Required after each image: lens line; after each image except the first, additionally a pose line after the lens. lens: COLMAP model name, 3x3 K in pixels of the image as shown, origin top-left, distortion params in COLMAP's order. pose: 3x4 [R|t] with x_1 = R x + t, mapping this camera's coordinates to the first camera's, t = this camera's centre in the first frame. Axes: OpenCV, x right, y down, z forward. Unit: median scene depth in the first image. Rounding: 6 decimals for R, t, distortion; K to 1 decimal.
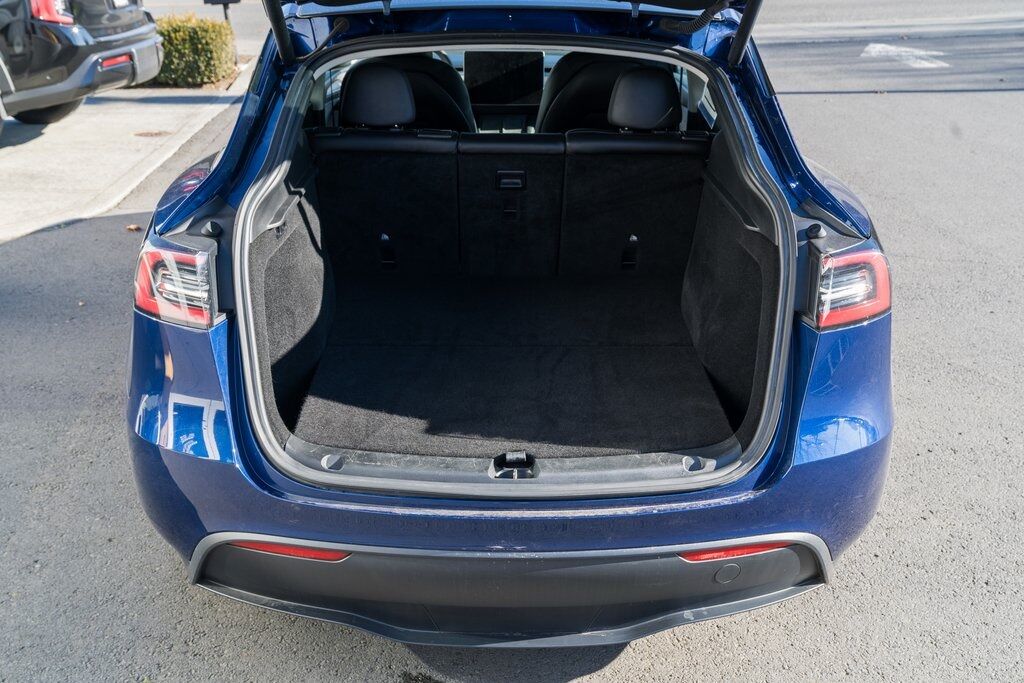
lens RADIAL K [[1012.7, 0, 503.6], [0, 1012.7, 346.5], [0, 0, 1]] dist [0.020286, 0.000000]
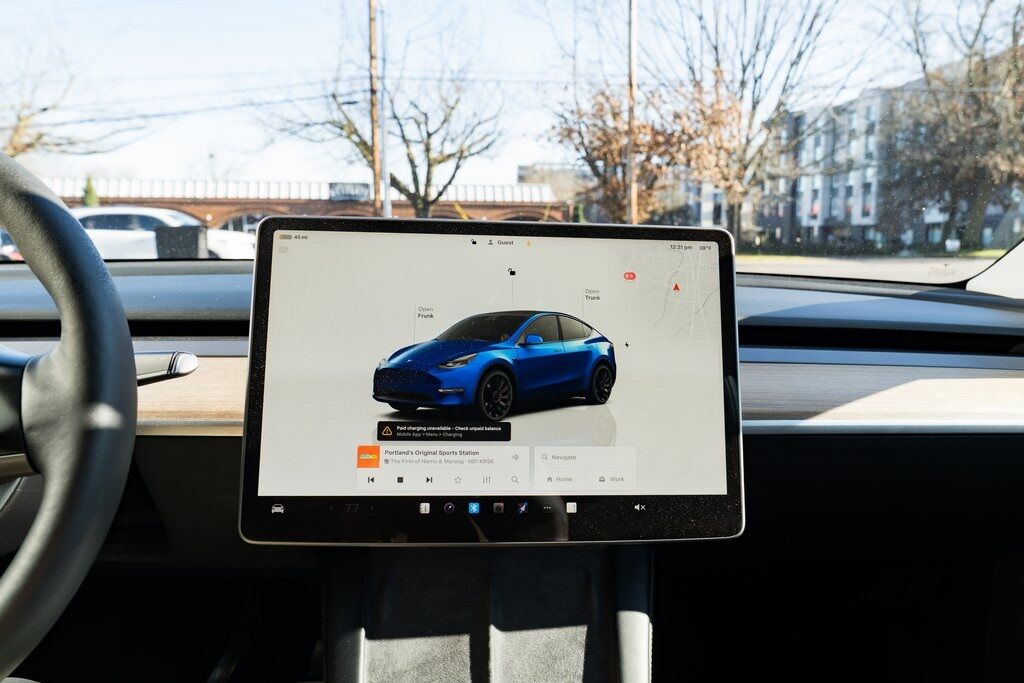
lens RADIAL K [[750.4, 0, 550.1], [0, 750.4, 338.4], [0, 0, 1]] dist [-0.024749, 0.017861]
pose [[0.995935, 0.009619, 0.089563, -0.001240], [0.013937, 0.965854, -0.258713, -0.098586], [-0.088993, 0.258909, 0.961793, 0.363629]]
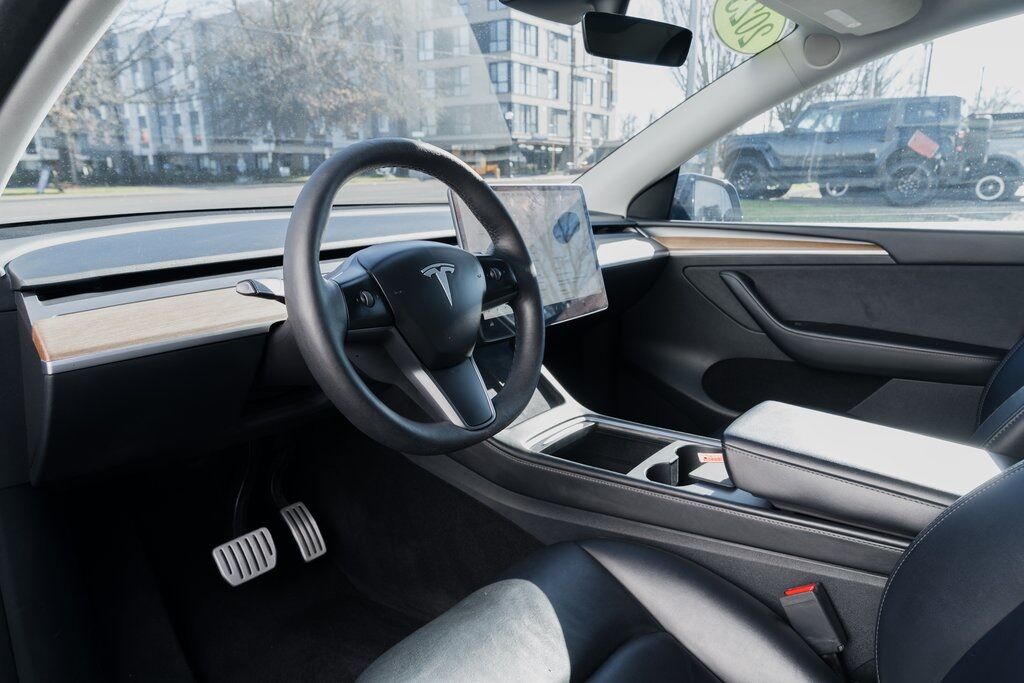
lens RADIAL K [[694.2, 0, 509.2], [0, 694.2, 349.2], [0, 0, 1]] dist [-0.021298, 0.008329]
pose [[0.623106, -0.185291, 0.759872, -0.083874], [0.294160, 0.955721, -0.008167, -0.096165], [-0.724713, 0.228613, 0.650021, 0.351891]]
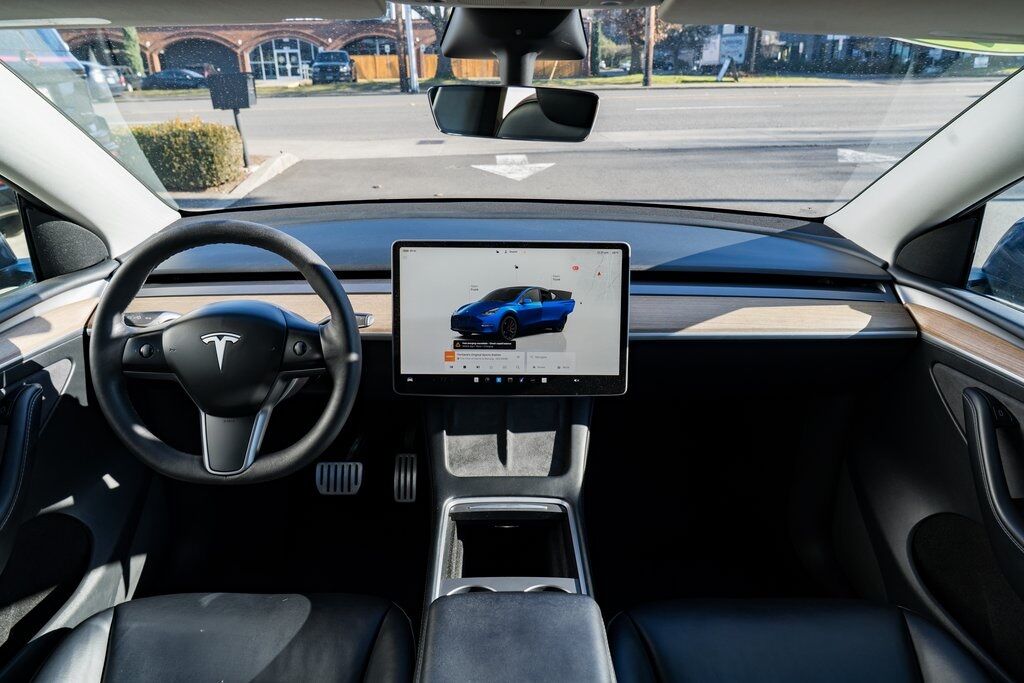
lens RADIAL K [[694.2, 0, 513.4], [0, 694.2, 345.2], [0, 0, 1]] dist [-0.021298, 0.008329]
pose [[0.999890, 0.000405, 0.014825, -0.001104], [-0.000433, 0.999998, 0.001925, -0.105601], [-0.014824, -0.001931, 0.999888, 0.316891]]
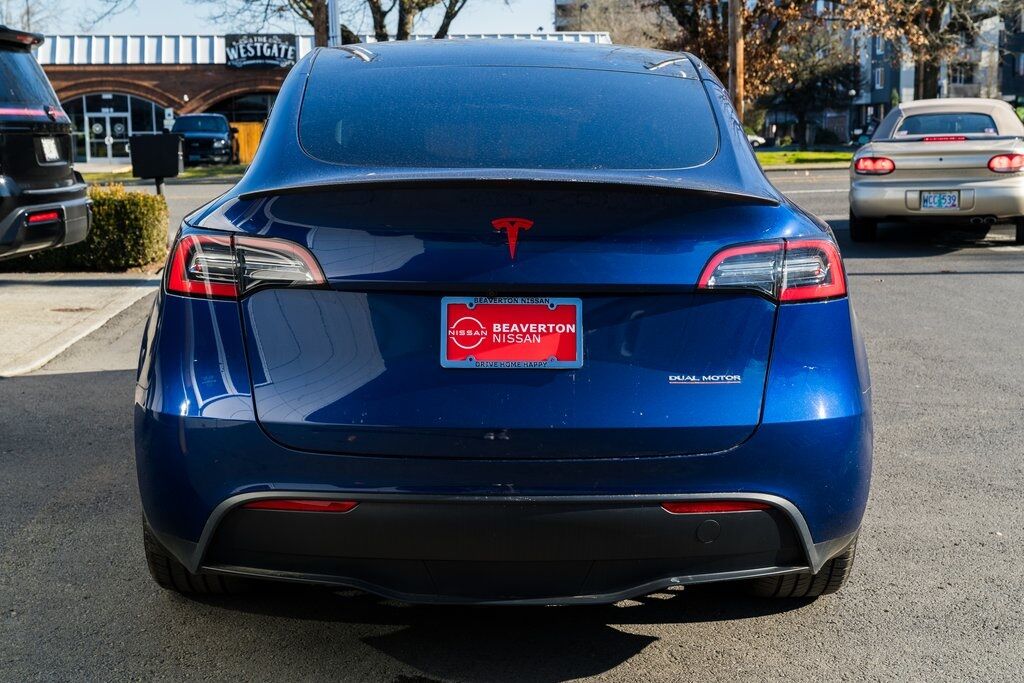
lens RADIAL K [[1409.2, 0, 516.5], [0, 1409.2, 347.2], [0, 0, 1]] dist [0.029542, 0.000000]
pose [[0.999879, 0.000708, 0.015526, -0.001048], [0.002971, 0.971848, -0.235591, 0.073766], [-0.015256, 0.235609, 0.971728, -0.093751]]
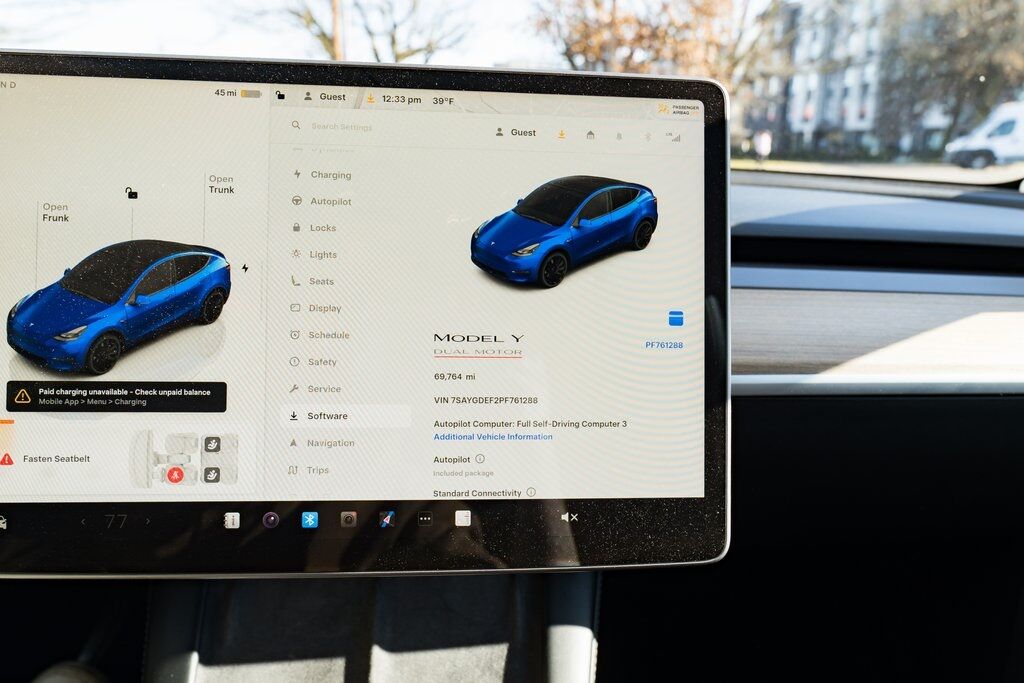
lens RADIAL K [[769.1, 0, 527.6], [0, 769.1, 356.7], [0, 0, 1]] dist [-0.000608, 0.000071]
pose [[0.995601, 0.002362, 0.093669, 0.004268], [0.009146, 0.992459, -0.122238, -0.103304], [-0.093251, 0.122557, 0.988071, 0.380124]]
